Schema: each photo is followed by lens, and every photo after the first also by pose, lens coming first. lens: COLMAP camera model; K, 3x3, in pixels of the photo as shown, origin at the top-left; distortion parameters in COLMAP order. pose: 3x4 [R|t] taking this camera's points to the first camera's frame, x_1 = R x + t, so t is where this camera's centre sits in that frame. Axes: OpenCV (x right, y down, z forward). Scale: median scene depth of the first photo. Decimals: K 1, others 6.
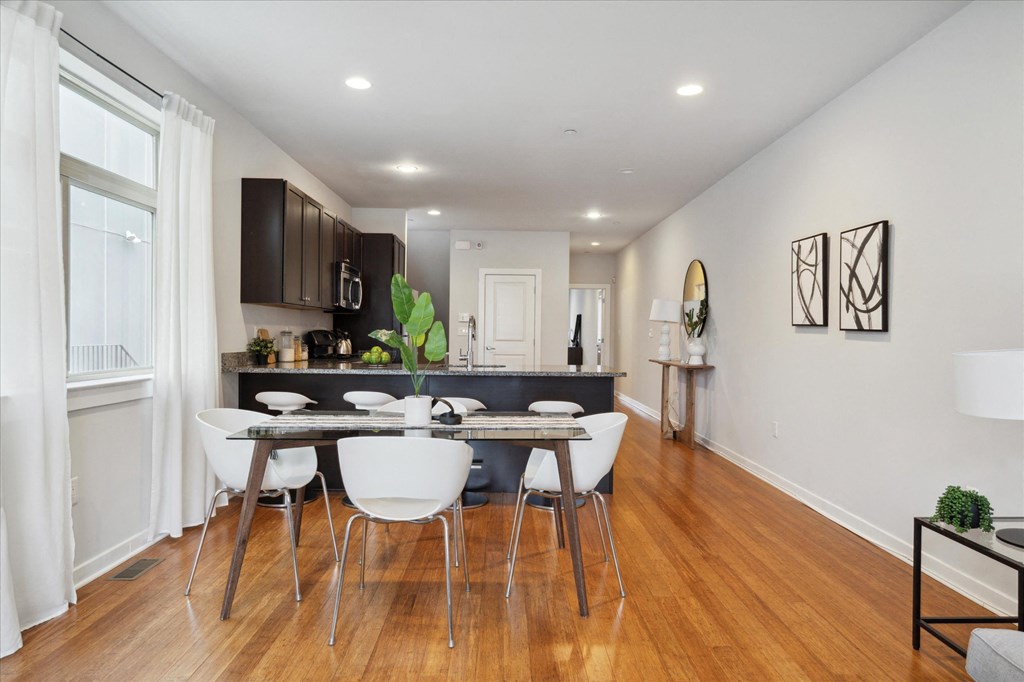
lens RADIAL K [[644.0, 0, 511.8], [0, 644.0, 340.5], [0, 0, 1]] dist [0.008584, 0.003268]
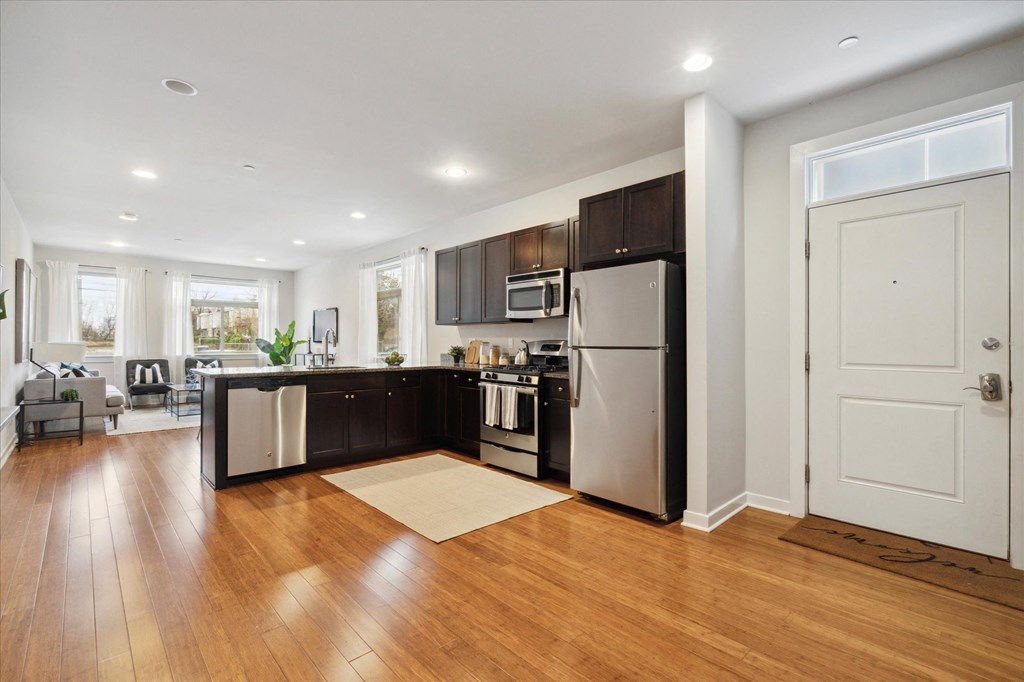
lens RADIAL K [[474.2, 0, 520.8], [0, 474.2, 342.7], [0, 0, 1]] dist [-0.003521, 0.002584]
pose [[-0.732072, -0.010979, -0.681139, 0.345960], [-0.018062, 0.999831, 0.003298, -0.021434], [0.680987, 0.014717, -0.732147, 2.255479]]
